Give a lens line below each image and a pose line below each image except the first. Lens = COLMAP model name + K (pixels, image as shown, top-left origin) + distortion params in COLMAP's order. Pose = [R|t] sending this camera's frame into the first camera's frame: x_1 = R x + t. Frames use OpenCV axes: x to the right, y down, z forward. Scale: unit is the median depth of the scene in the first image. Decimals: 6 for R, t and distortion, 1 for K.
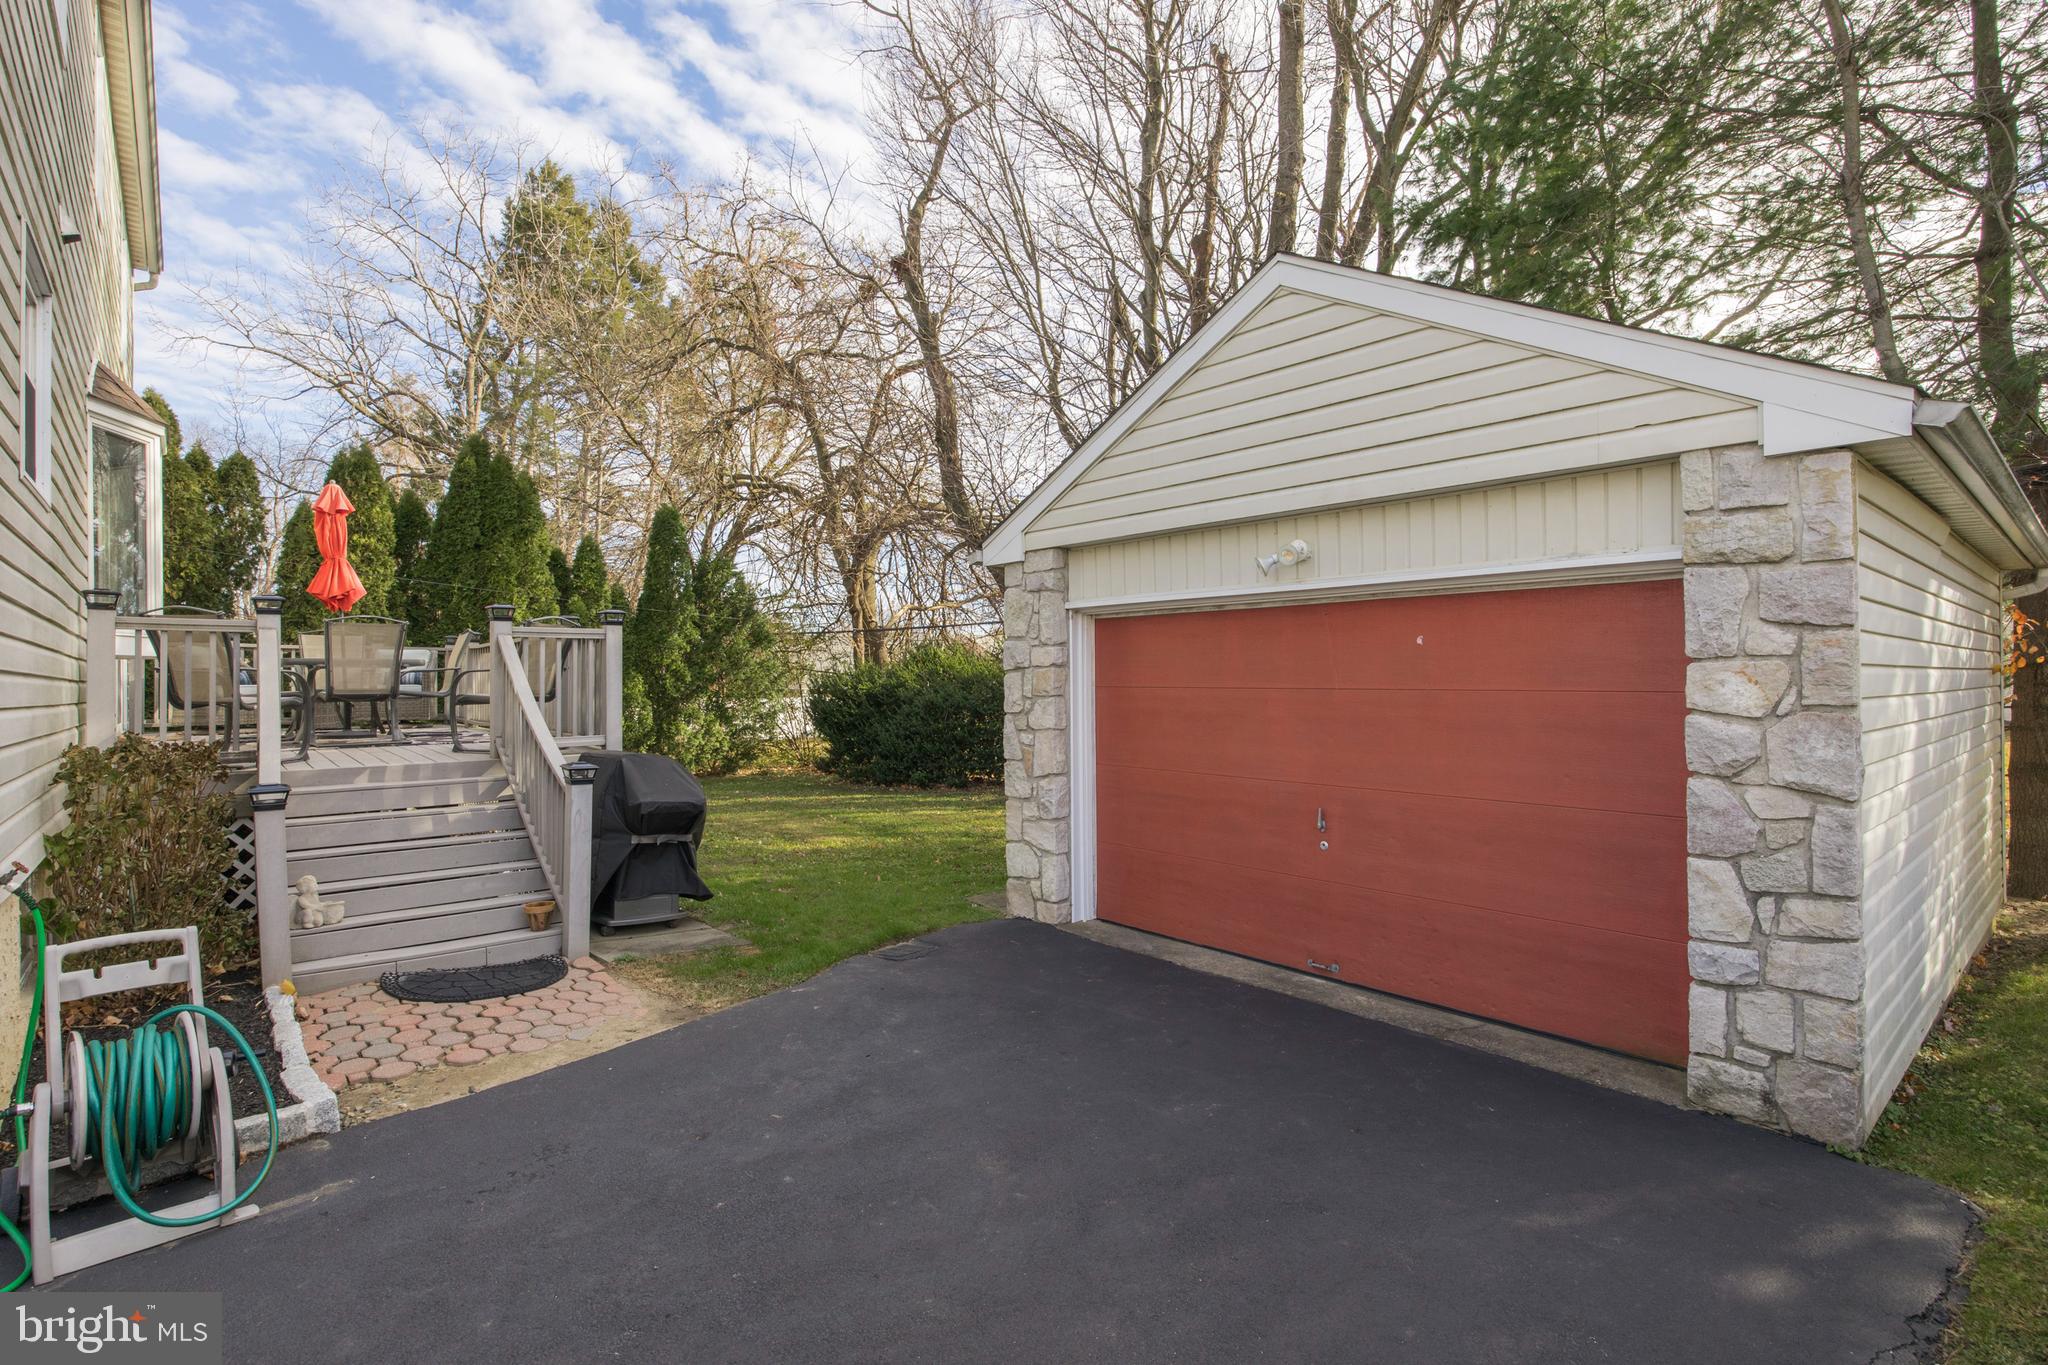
lens RADIAL K [[969.9, 0, 985.3], [0, 969.9, 674.9], [0, 0, 1]] dist [-0.002554, -0.000174]
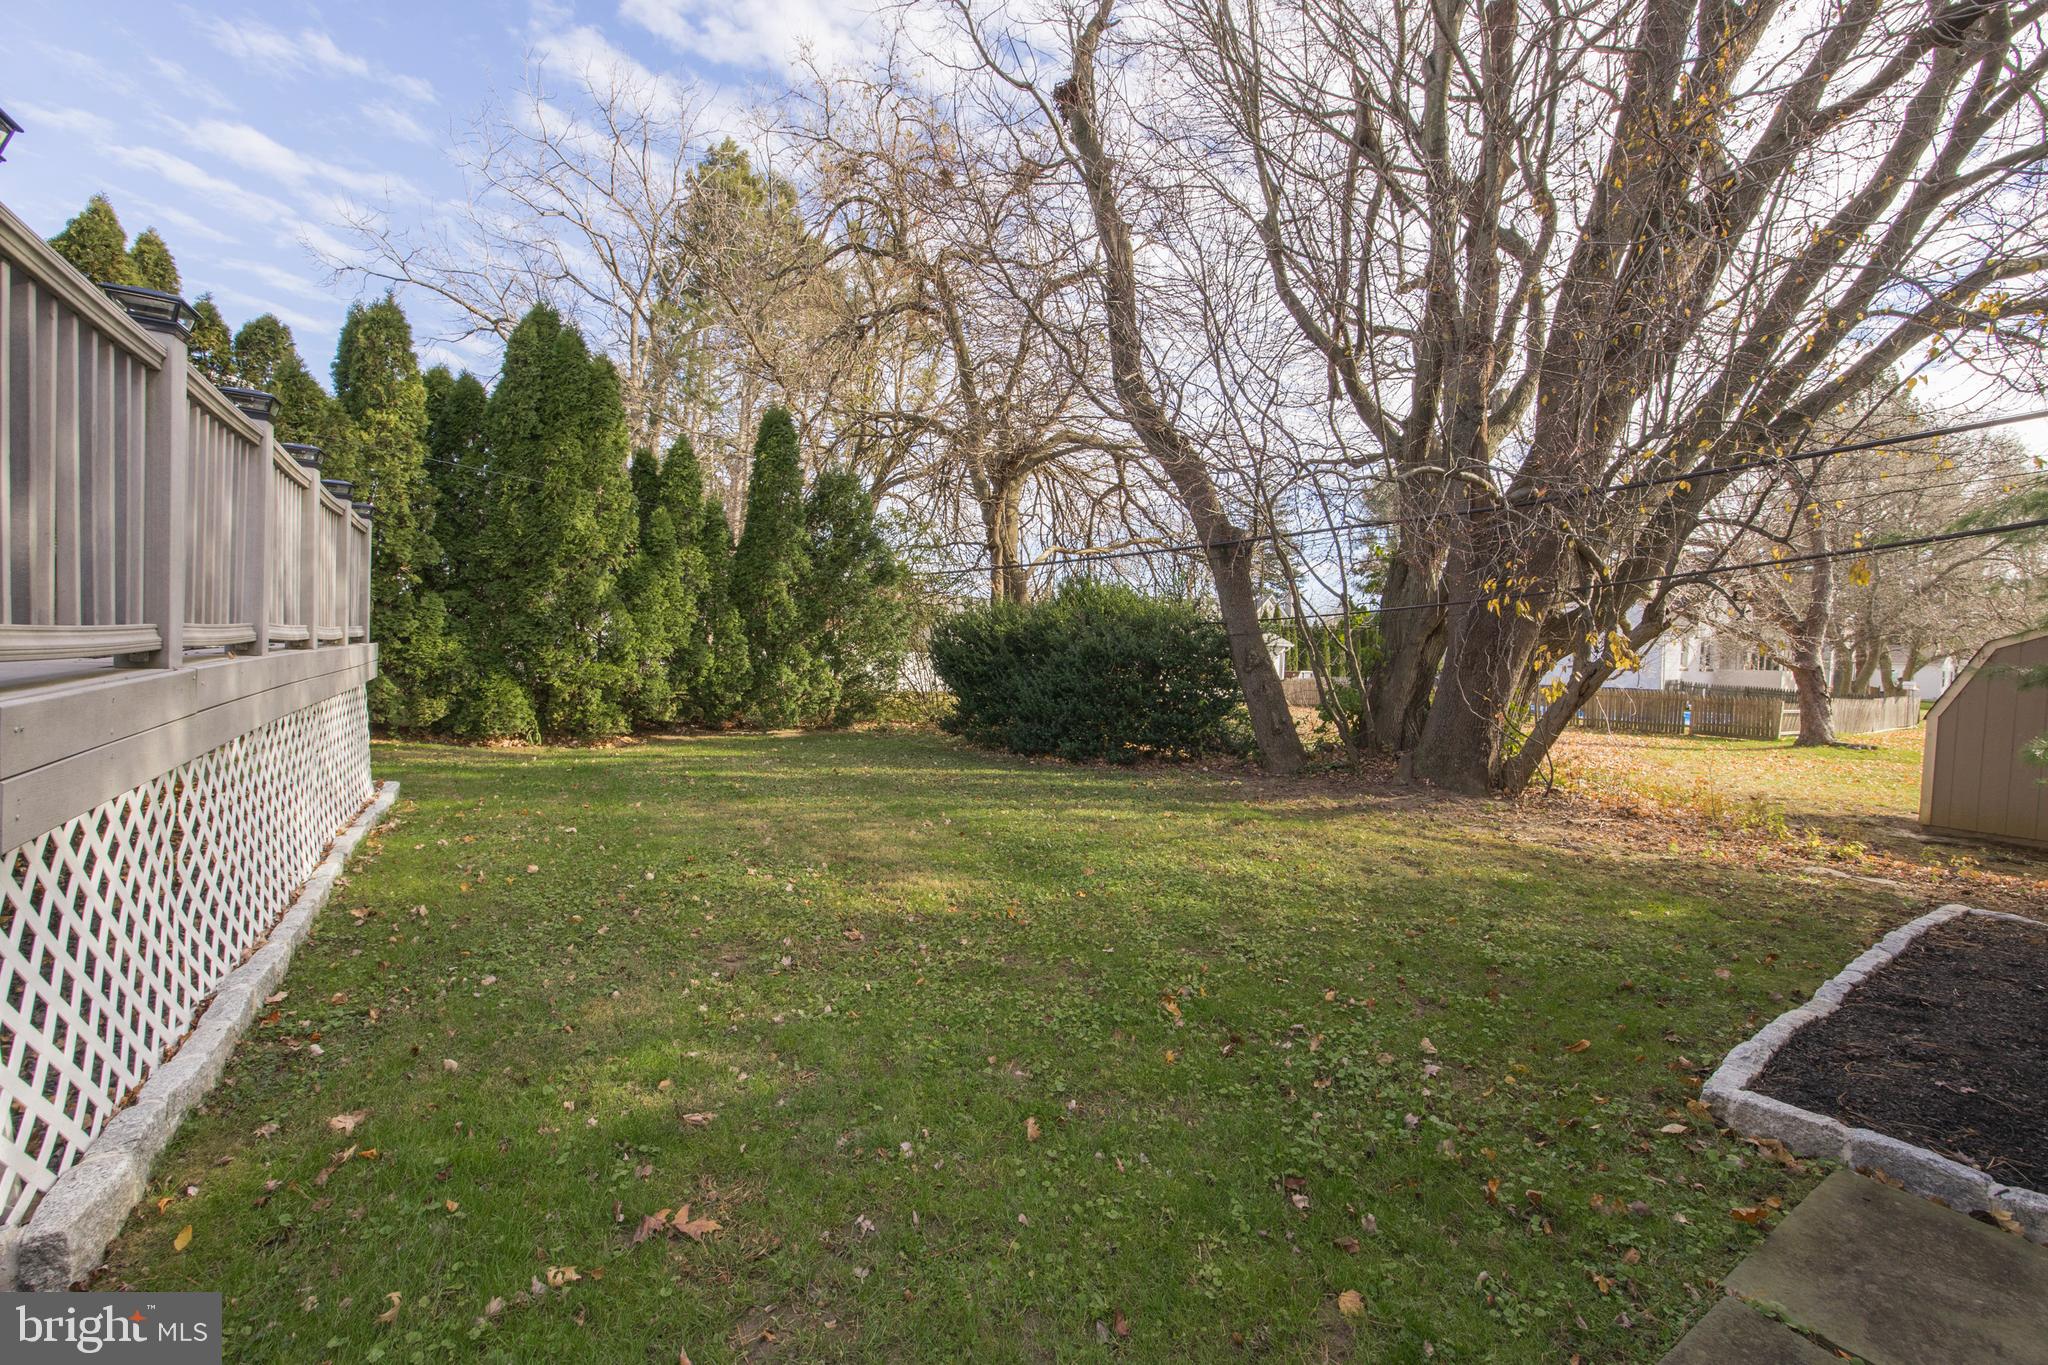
lens RADIAL K [[800.5, 0, 1019.0], [0, 800.5, 675.3], [0, 0, 1]] dist [0.017885, 0.000091]
pose [[0.993999, 0.041310, -0.101288, -0.042281], [-0.037453, 0.998510, 0.039690, 0.023073], [0.102777, -0.035659, 0.994065, 0.340621]]
